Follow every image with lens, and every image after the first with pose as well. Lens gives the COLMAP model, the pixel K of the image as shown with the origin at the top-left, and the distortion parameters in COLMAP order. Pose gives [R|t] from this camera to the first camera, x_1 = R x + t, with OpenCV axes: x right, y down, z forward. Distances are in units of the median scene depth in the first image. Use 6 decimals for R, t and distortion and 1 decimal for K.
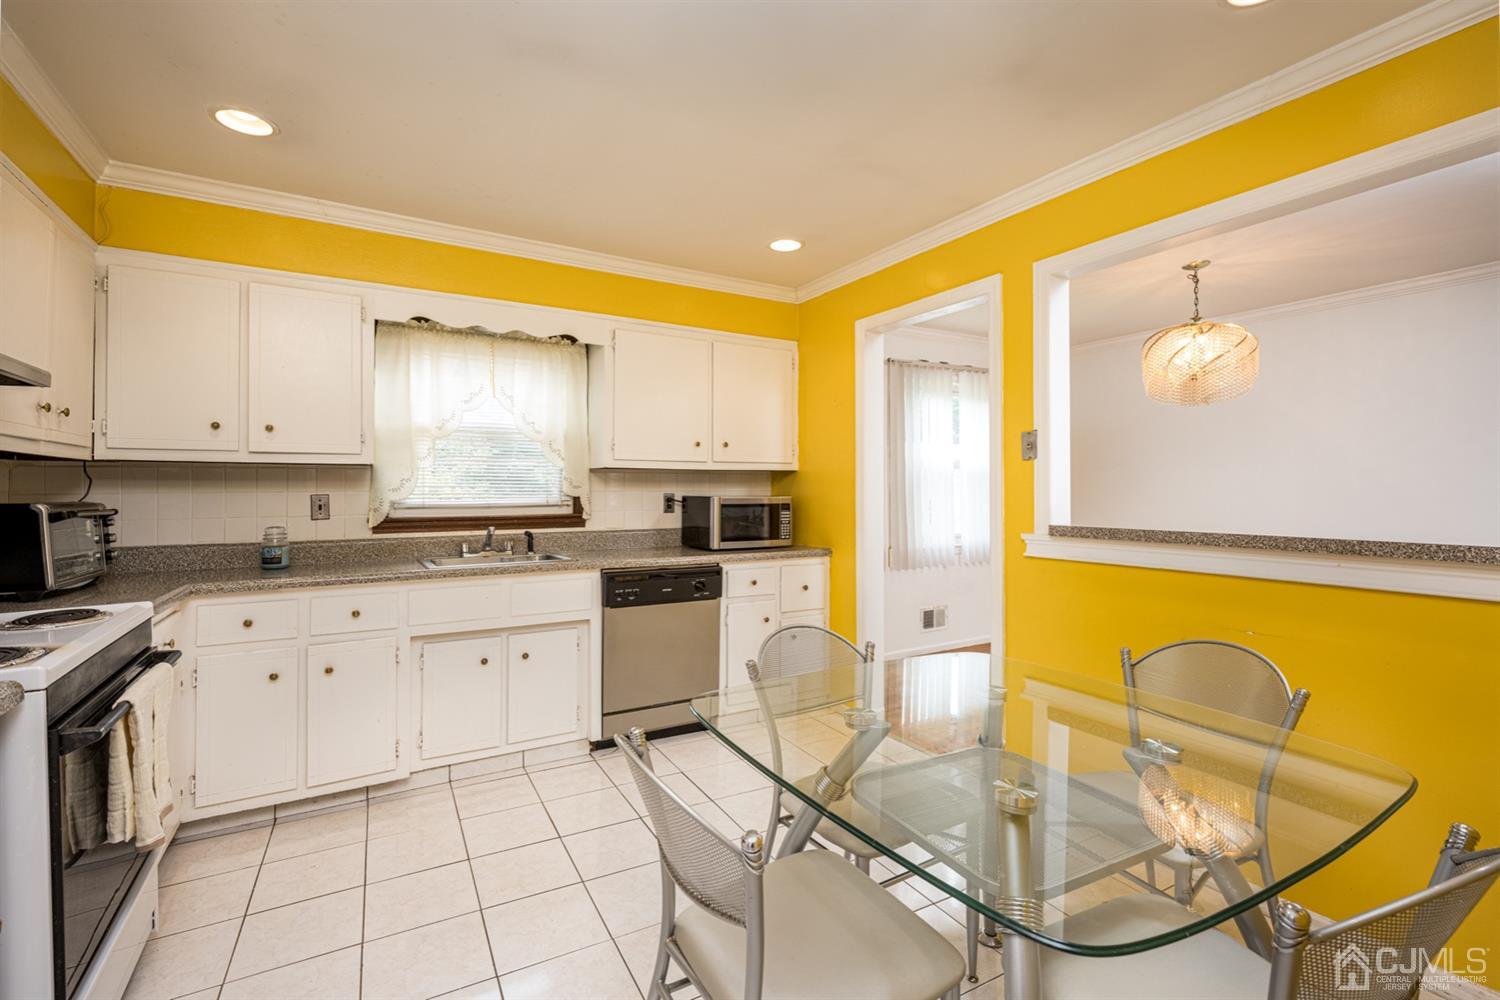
lens RADIAL K [[674.1, 0, 745.5], [0, 674.1, 489.1], [0, 0, 1]] dist [-0.000232, -0.000045]
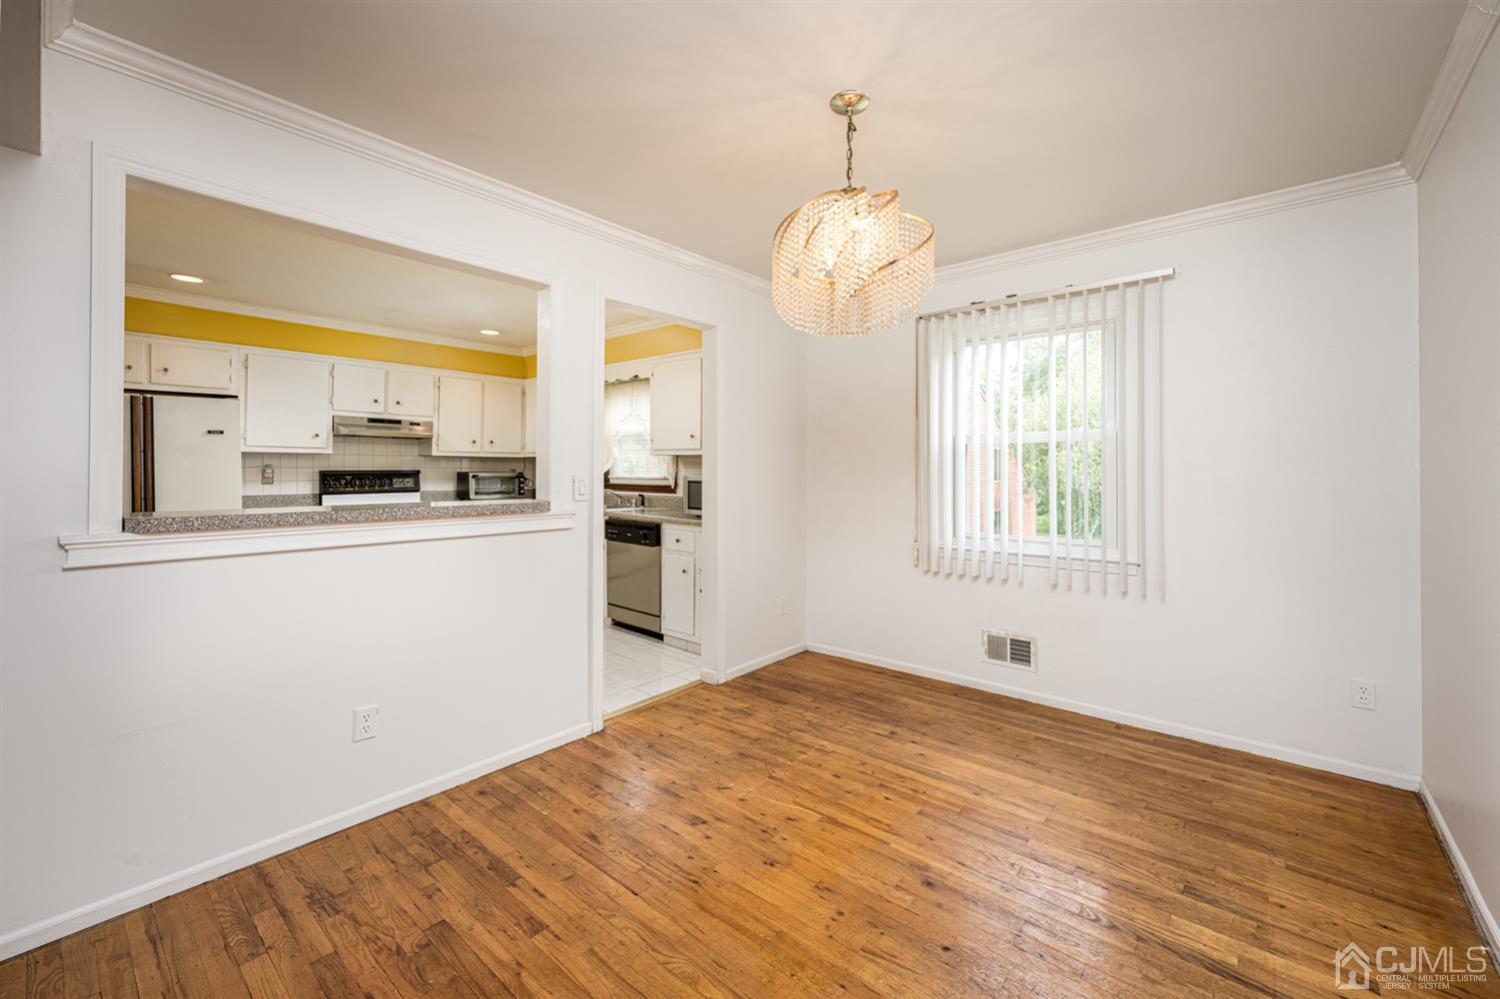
lens RADIAL K [[610.8, 0, 750.3], [0, 610.8, 466.8], [0, 0, 1]] dist [0.001255, 0.000061]
pose [[0.315257, 0.000470, -0.949006, 1.224391], [-0.007432, 0.999970, -0.001974, -0.003683], [0.948977, 0.007676, 0.315252, 0.784053]]
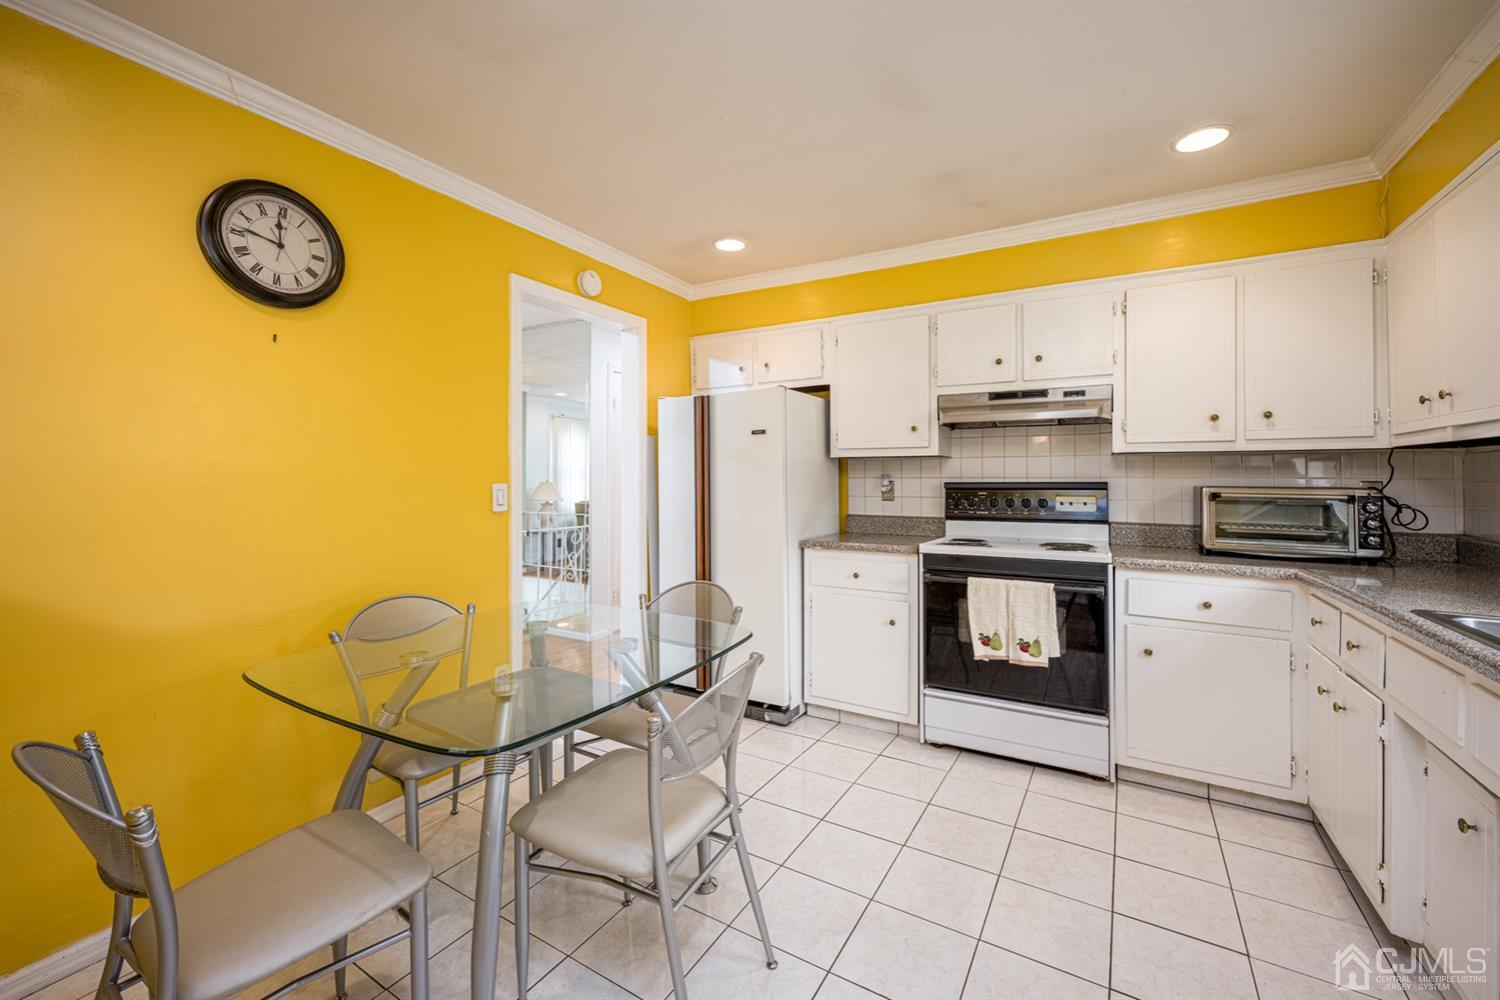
lens RADIAL K [[601.6, 0, 750.6], [0, 601.6, 477.6], [0, 0, 1]] dist [0.000313, -0.000029]
pose [[-0.874787, 0.001369, -0.484505, 0.230507], [0.001683, 0.999999, -0.000214, 0.002698], [0.484504, -0.001002, -0.874788, 0.955922]]
